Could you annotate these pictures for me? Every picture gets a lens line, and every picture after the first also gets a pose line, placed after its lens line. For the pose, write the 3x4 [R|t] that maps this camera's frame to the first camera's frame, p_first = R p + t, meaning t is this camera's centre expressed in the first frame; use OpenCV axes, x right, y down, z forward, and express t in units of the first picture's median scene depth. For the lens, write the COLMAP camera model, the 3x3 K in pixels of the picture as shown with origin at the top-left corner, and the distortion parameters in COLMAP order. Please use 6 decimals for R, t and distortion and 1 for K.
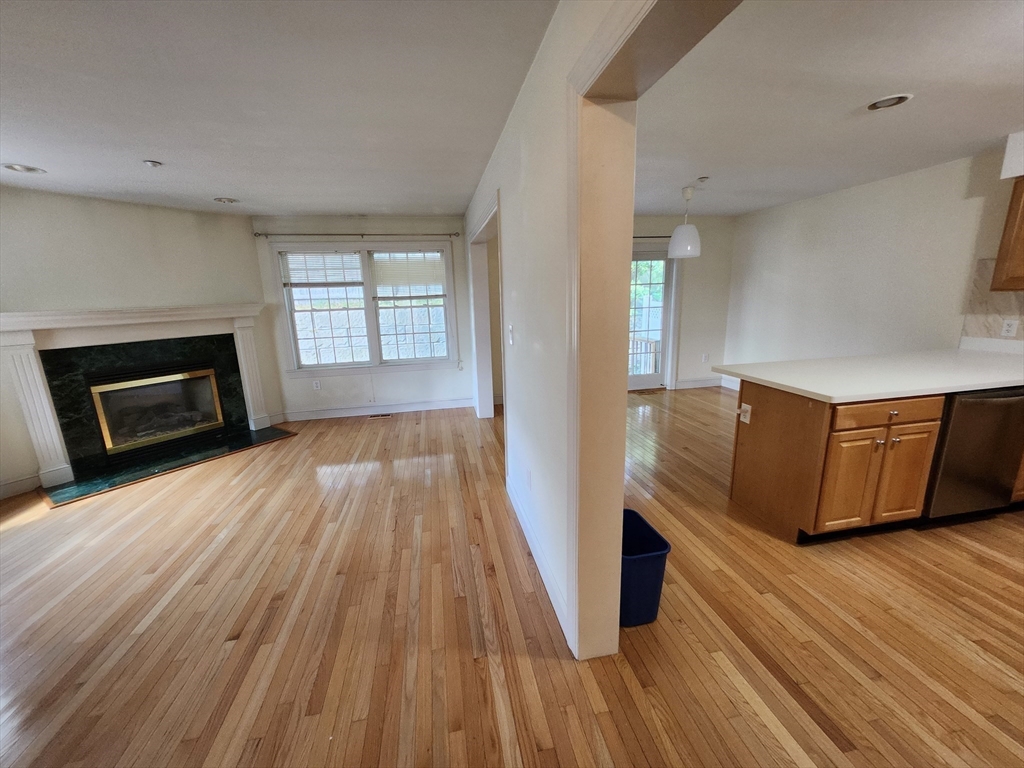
lens RADIAL K [[399.6, 0, 507.5], [0, 399.6, 381.7], [0, 0, 1]] dist [0.000006, 0.000472]
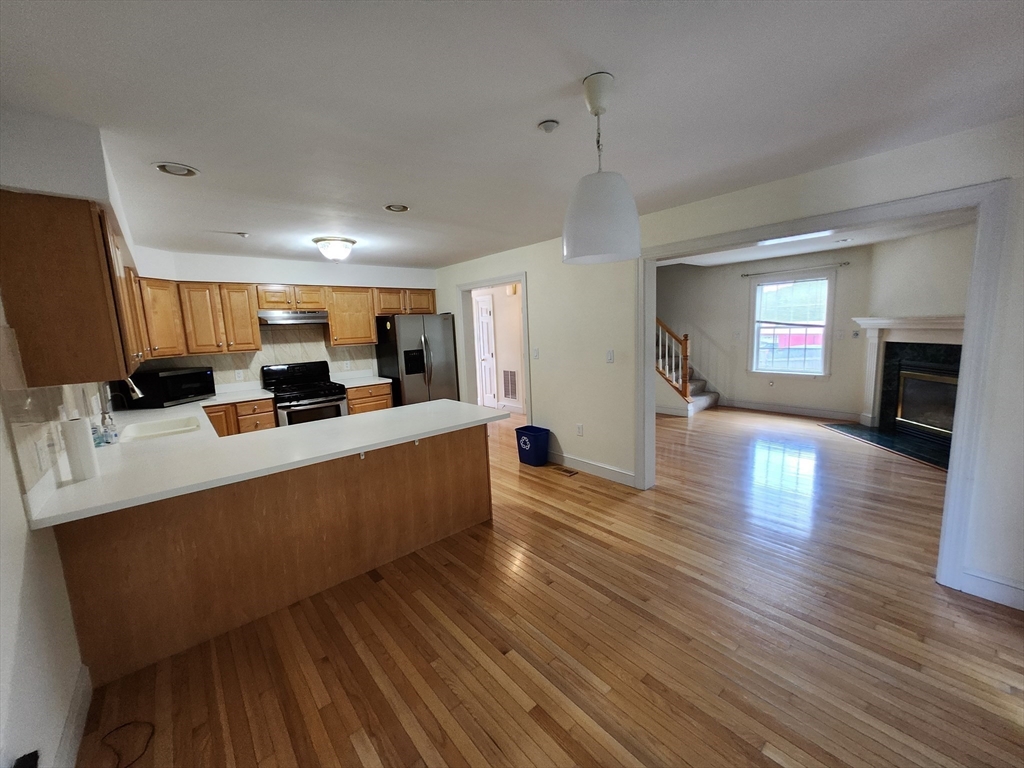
lens RADIAL K [[399.6, 0, 507.5], [0, 399.6, 381.7], [0, 0, 1]] dist [0.000006, 0.000472]
pose [[-0.865811, 0.132332, -0.482556, 1.234328], [-0.039249, 0.943462, 0.329148, -0.544473], [0.498830, 0.303919, -0.811666, 2.222688]]
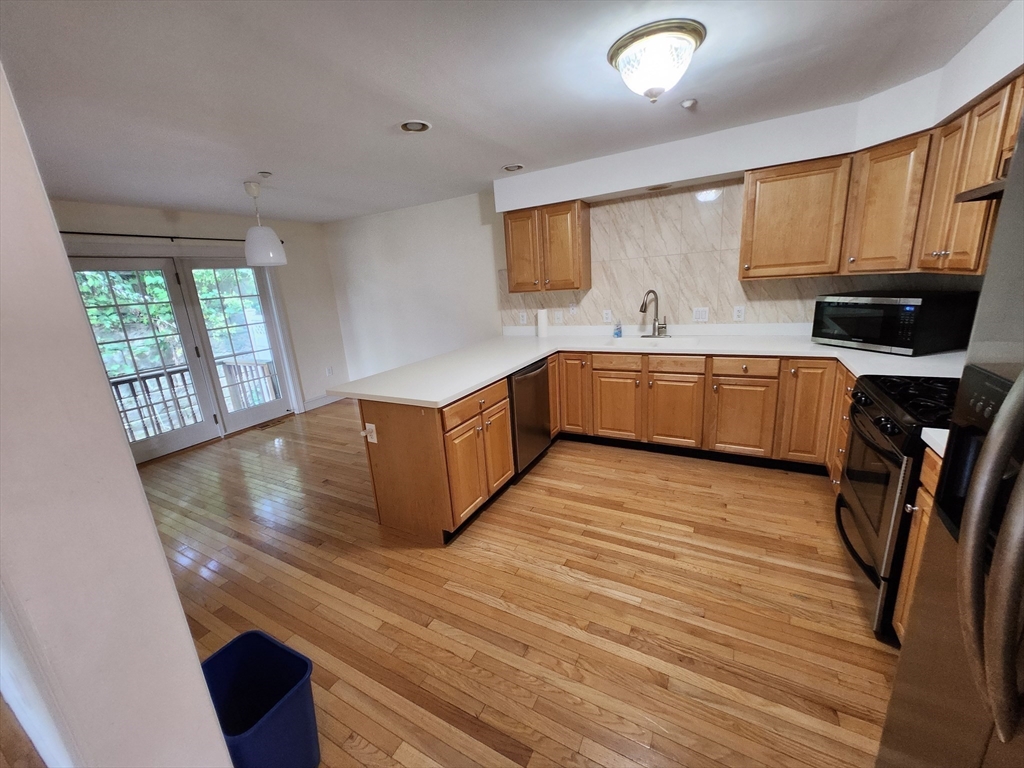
lens RADIAL K [[399.6, 0, 507.5], [0, 399.6, 381.7], [0, 0, 1]] dist [0.000006, 0.000472]
pose [[0.640477, -0.201443, 0.741087, 0.149945], [0.215309, 0.973385, 0.078508, -0.047432], [-0.737178, 0.109280, 0.666803, 0.149047]]
